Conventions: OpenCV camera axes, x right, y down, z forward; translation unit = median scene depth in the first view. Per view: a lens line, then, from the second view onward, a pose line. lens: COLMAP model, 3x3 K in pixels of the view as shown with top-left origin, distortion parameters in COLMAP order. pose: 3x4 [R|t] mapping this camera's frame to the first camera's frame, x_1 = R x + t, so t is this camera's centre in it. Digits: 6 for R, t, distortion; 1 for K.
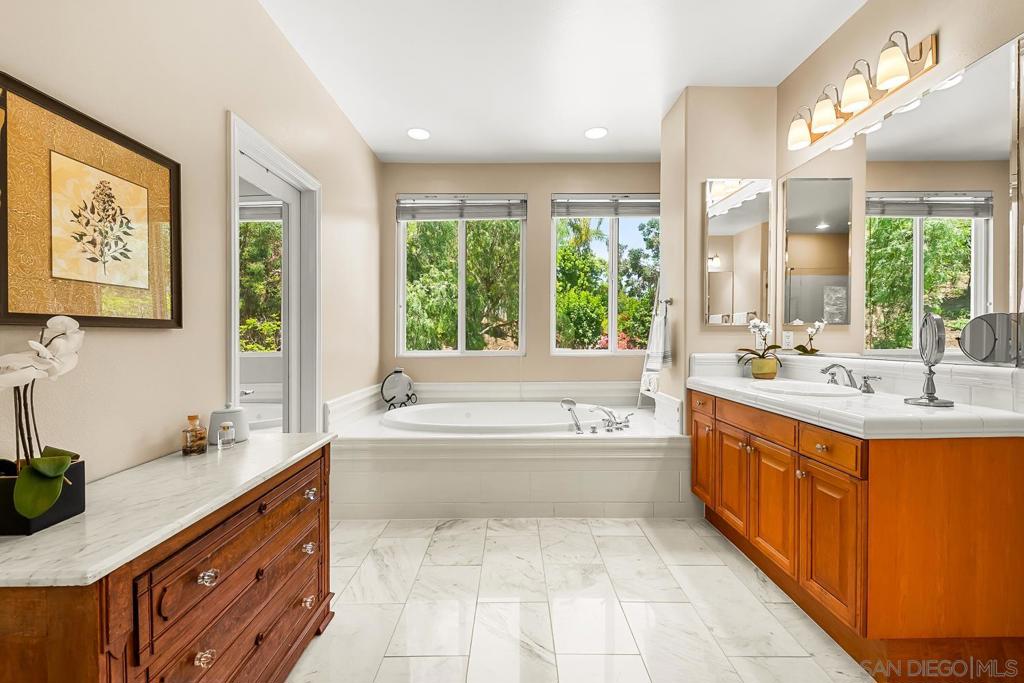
lens RADIAL K [[425.8, 0, 510.4], [0, 425.8, 341.4], [0, 0, 1]] dist [0.002045, 0.000107]
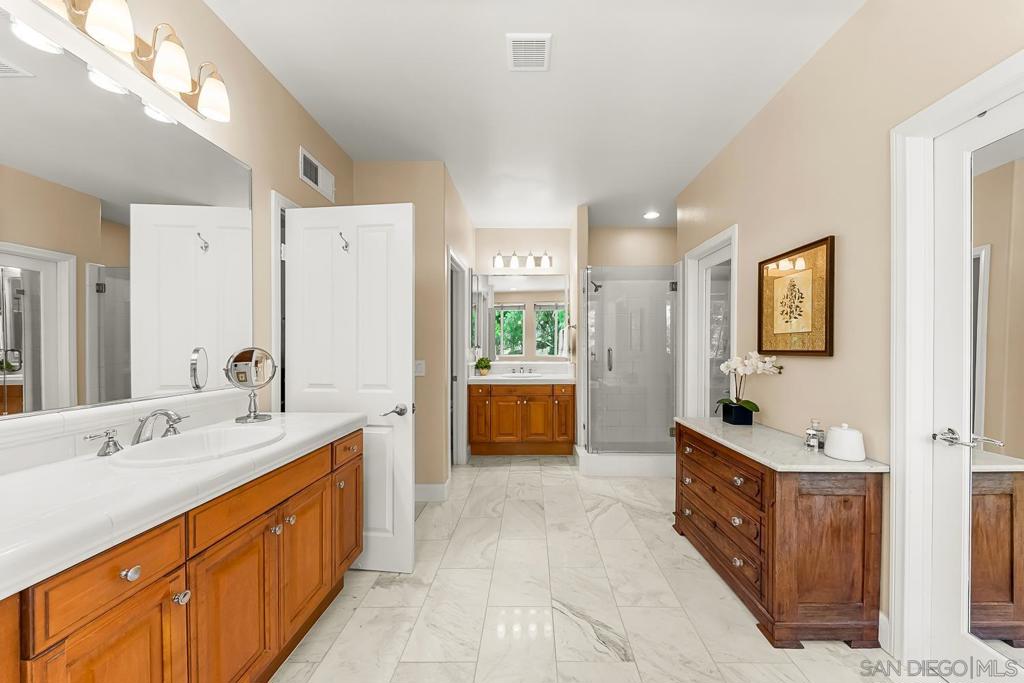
lens RADIAL K [[375.4, 0, 516.9], [0, 375.4, 350.6], [0, 0, 1]] dist [0.005621, -0.000322]
pose [[-0.999866, 0.001781, 0.016263, 0.239914], [0.002139, 0.999754, 0.022069, -0.094566], [-0.016220, 0.022101, -0.999624, 2.646178]]
